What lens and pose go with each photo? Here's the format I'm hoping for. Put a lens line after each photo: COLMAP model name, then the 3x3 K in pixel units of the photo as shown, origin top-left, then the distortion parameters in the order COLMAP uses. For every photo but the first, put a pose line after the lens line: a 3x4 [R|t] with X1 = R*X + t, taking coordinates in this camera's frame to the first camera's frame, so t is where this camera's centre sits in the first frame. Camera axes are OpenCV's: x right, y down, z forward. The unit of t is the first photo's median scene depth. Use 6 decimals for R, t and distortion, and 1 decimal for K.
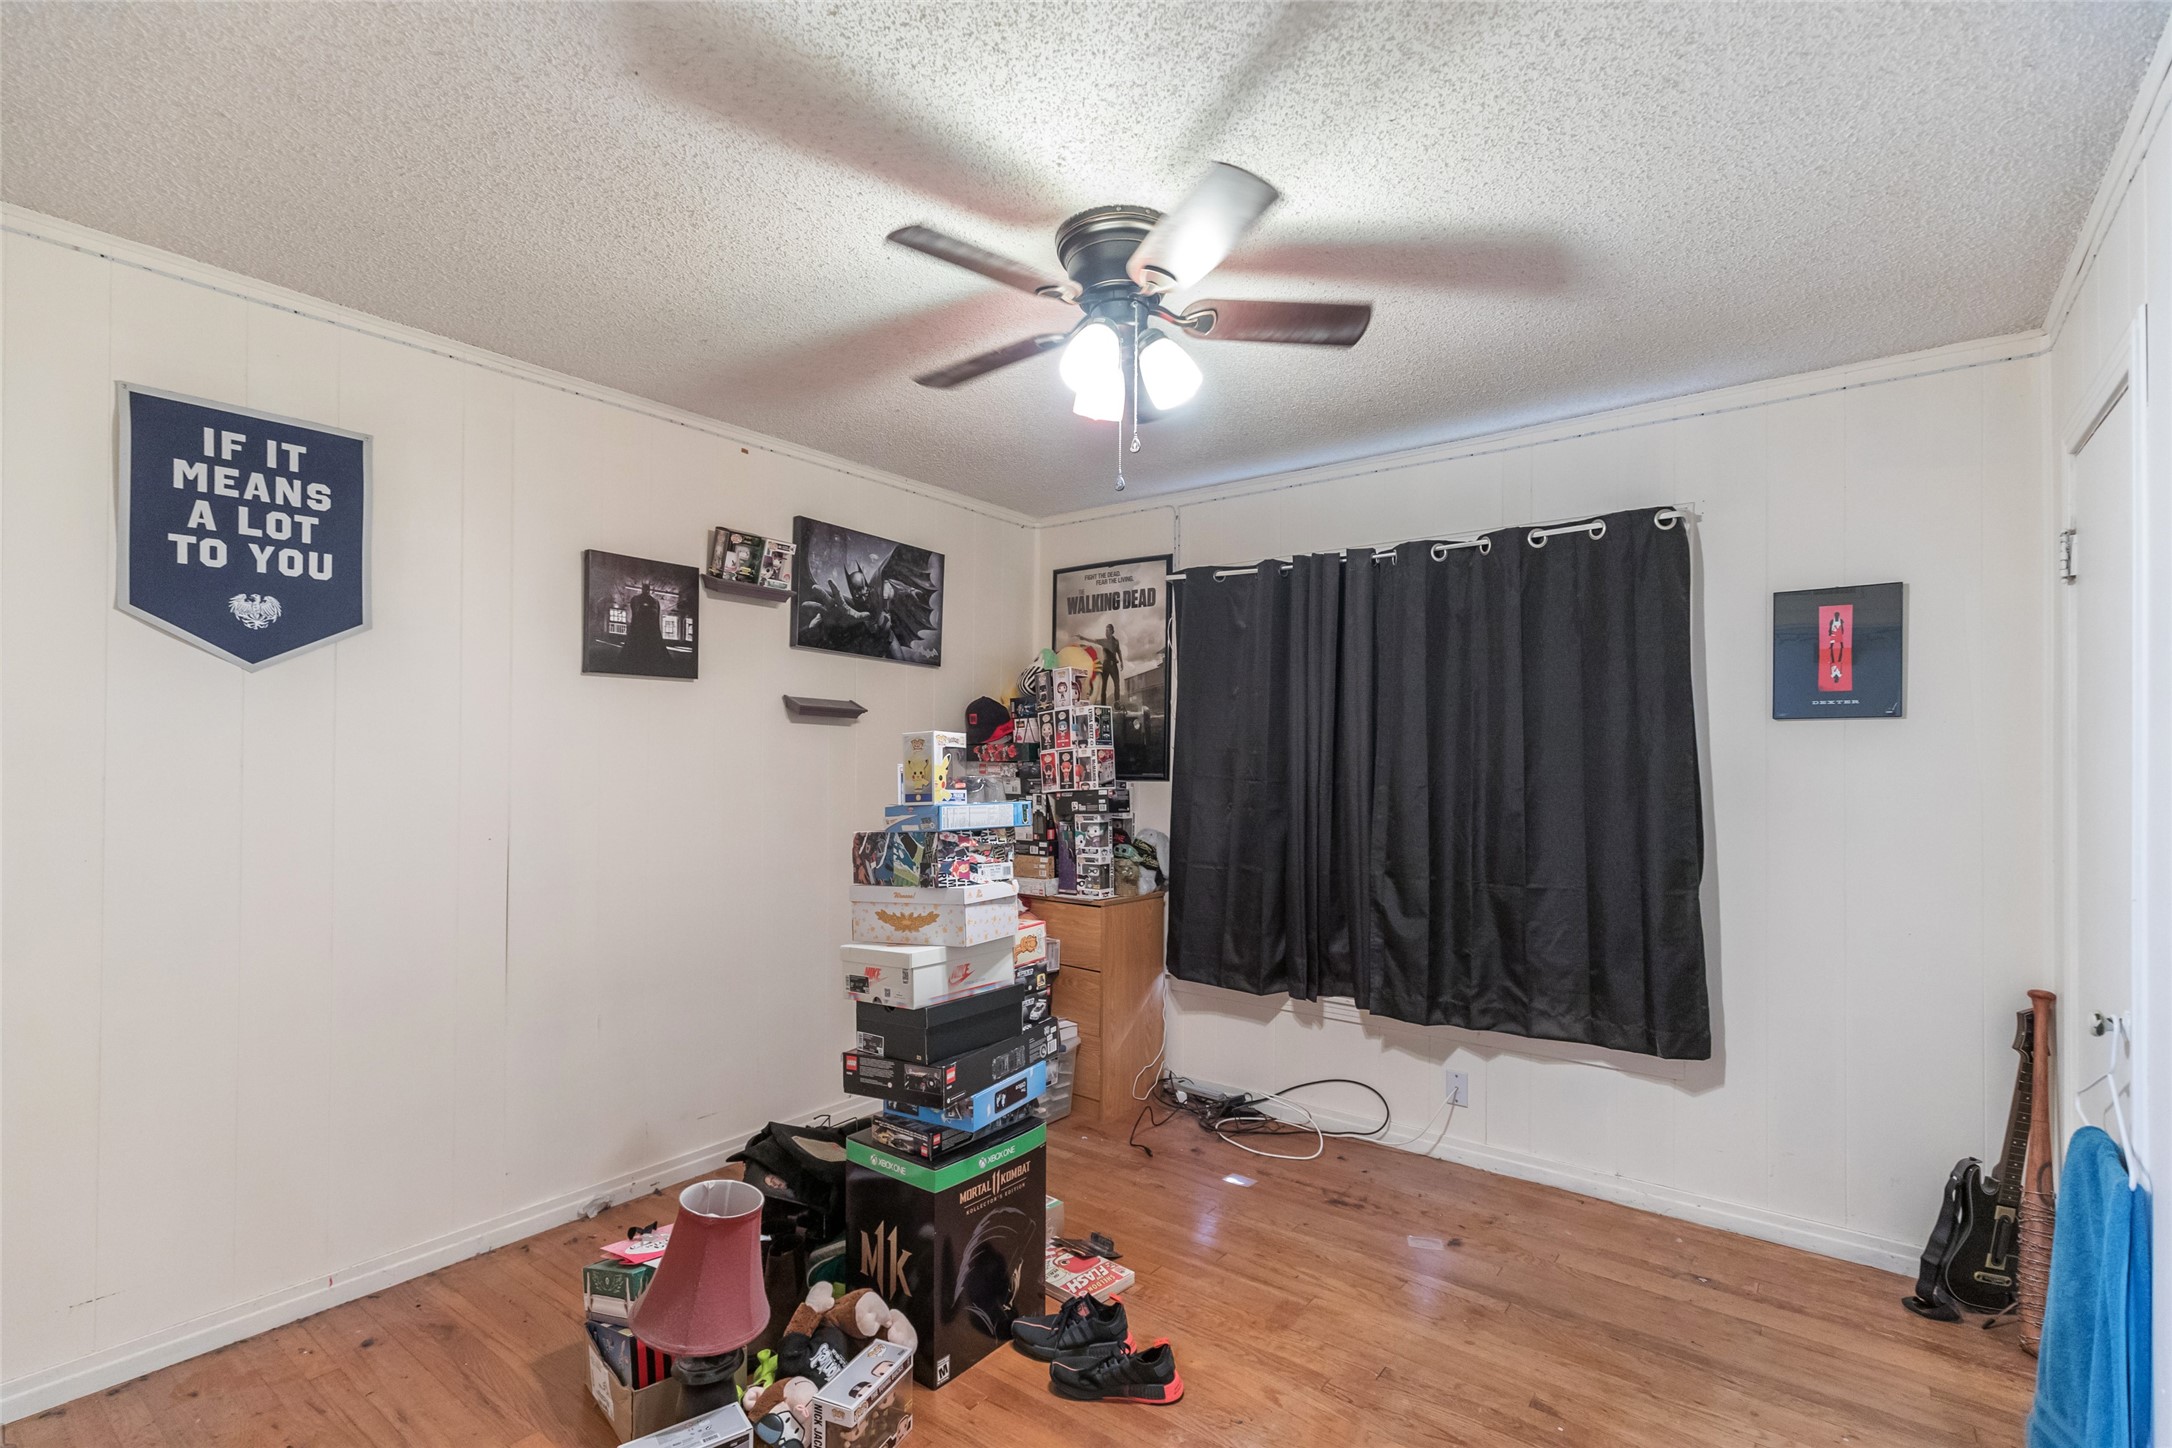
lens RADIAL K [[978.7, 0, 1088.9], [0, 978.7, 747.8], [0, 0, 1]] dist [0.006441, -0.000402]
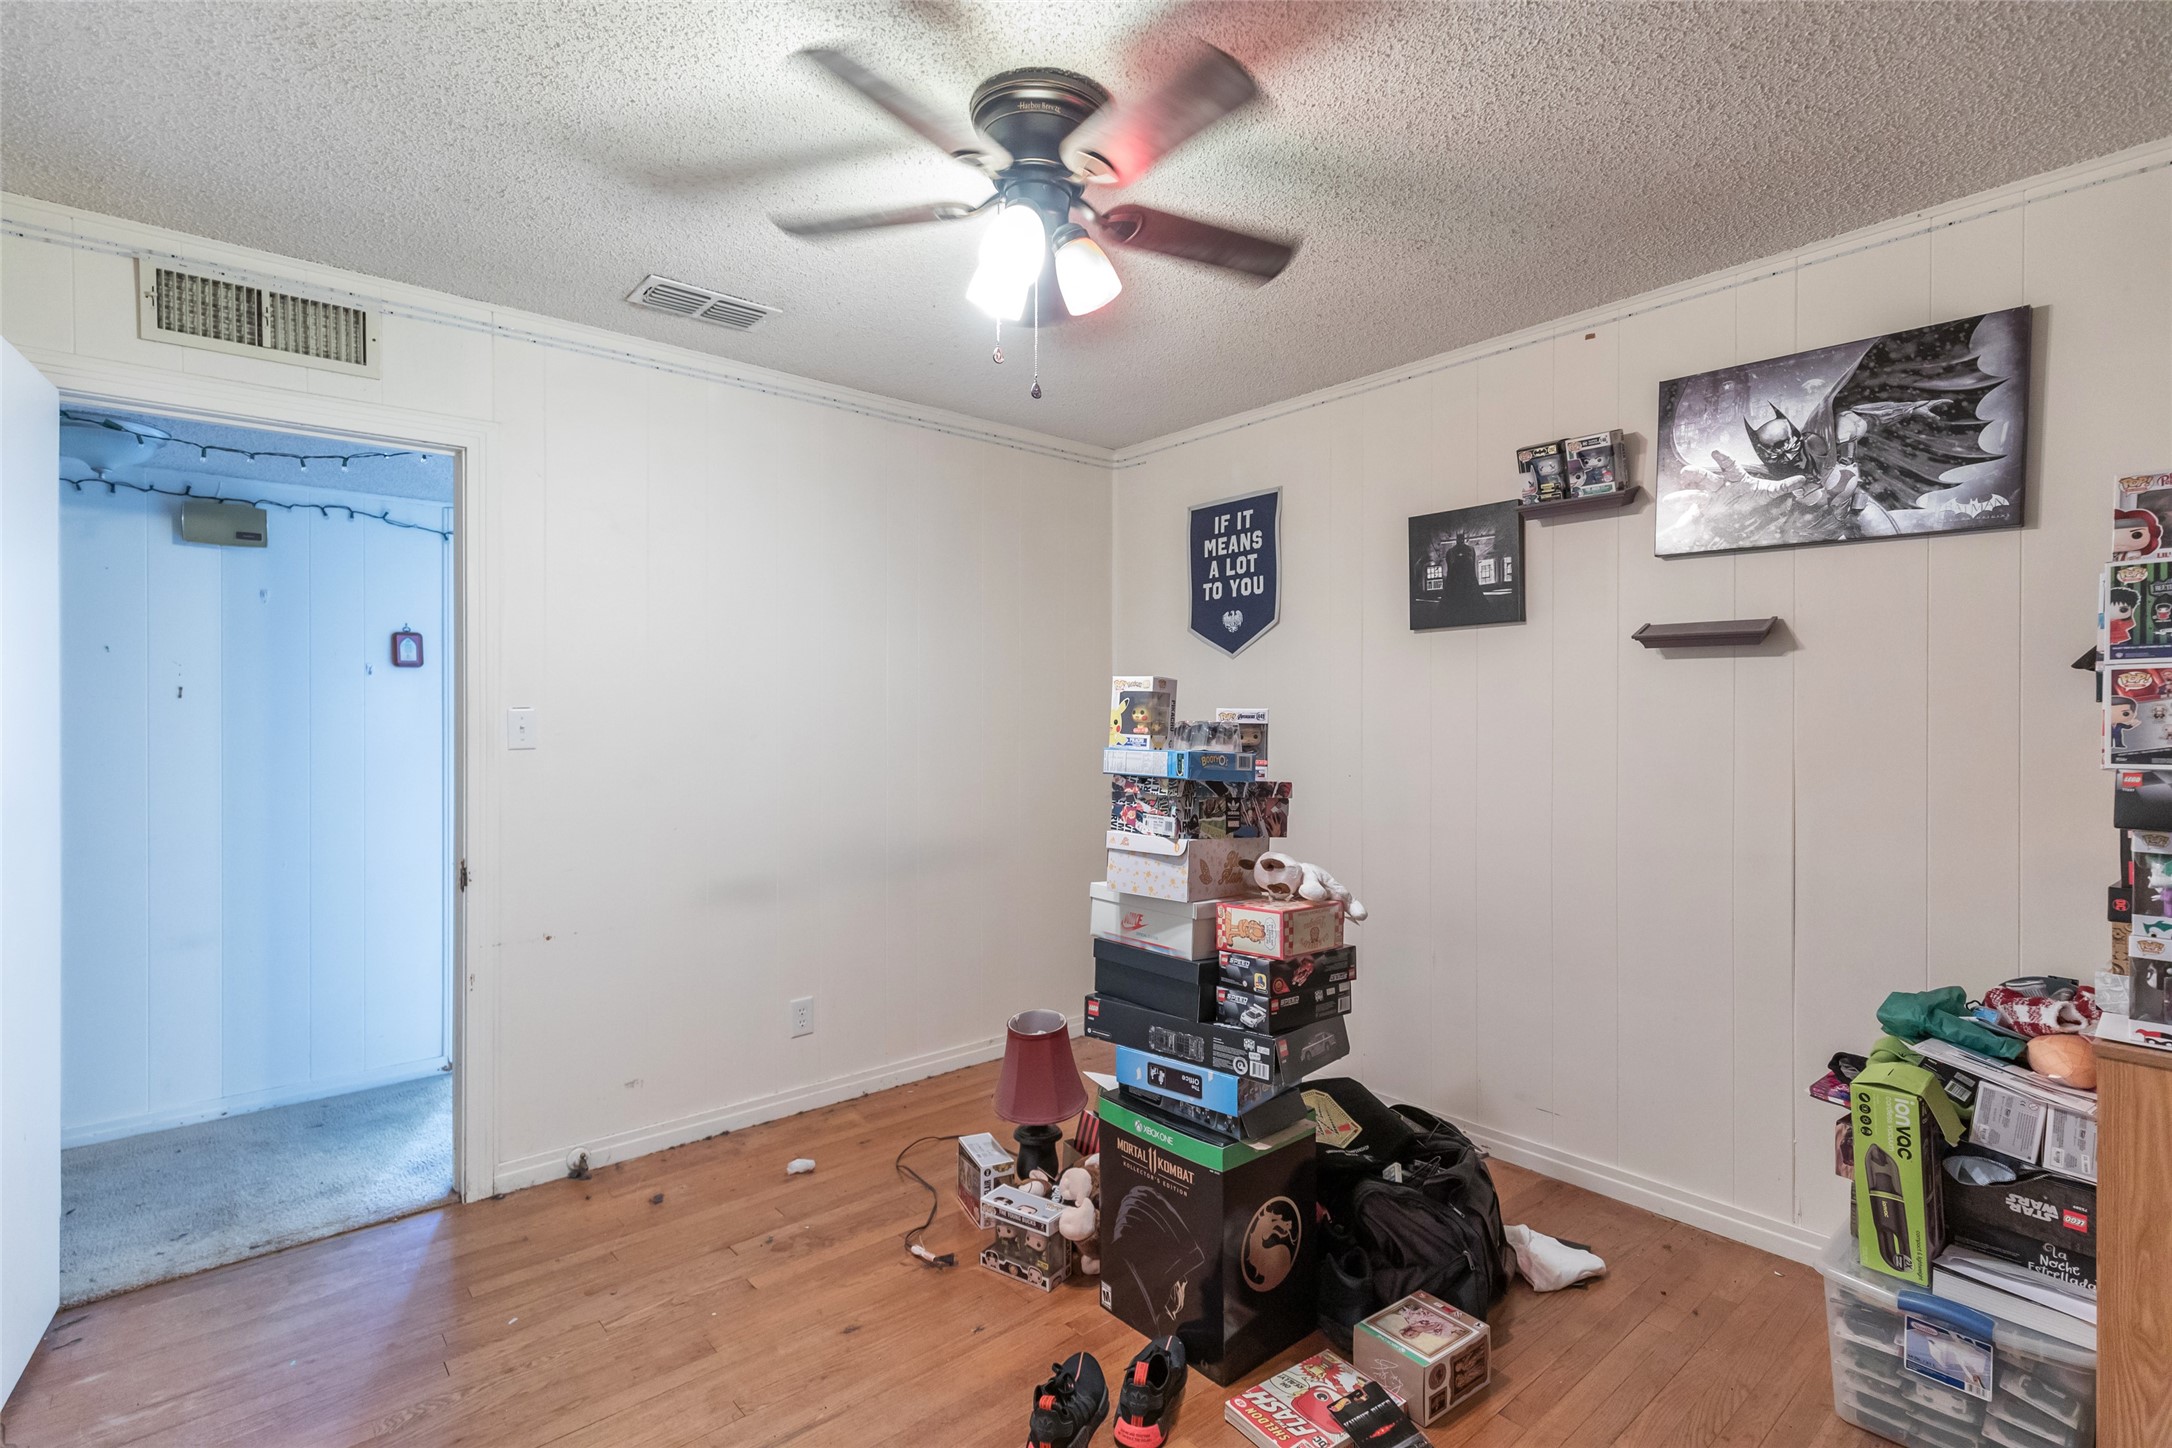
lens RADIAL K [[1012.2, 0, 1088.7], [0, 1012.2, 708.4], [0, 0, 1]] dist [0.002096, -0.000293]
pose [[-0.192431, -0.016735, -0.981168, 0.805020], [0.012114, 0.999738, -0.019427, 0.032730], [0.981236, -0.015624, -0.192177, 1.056599]]
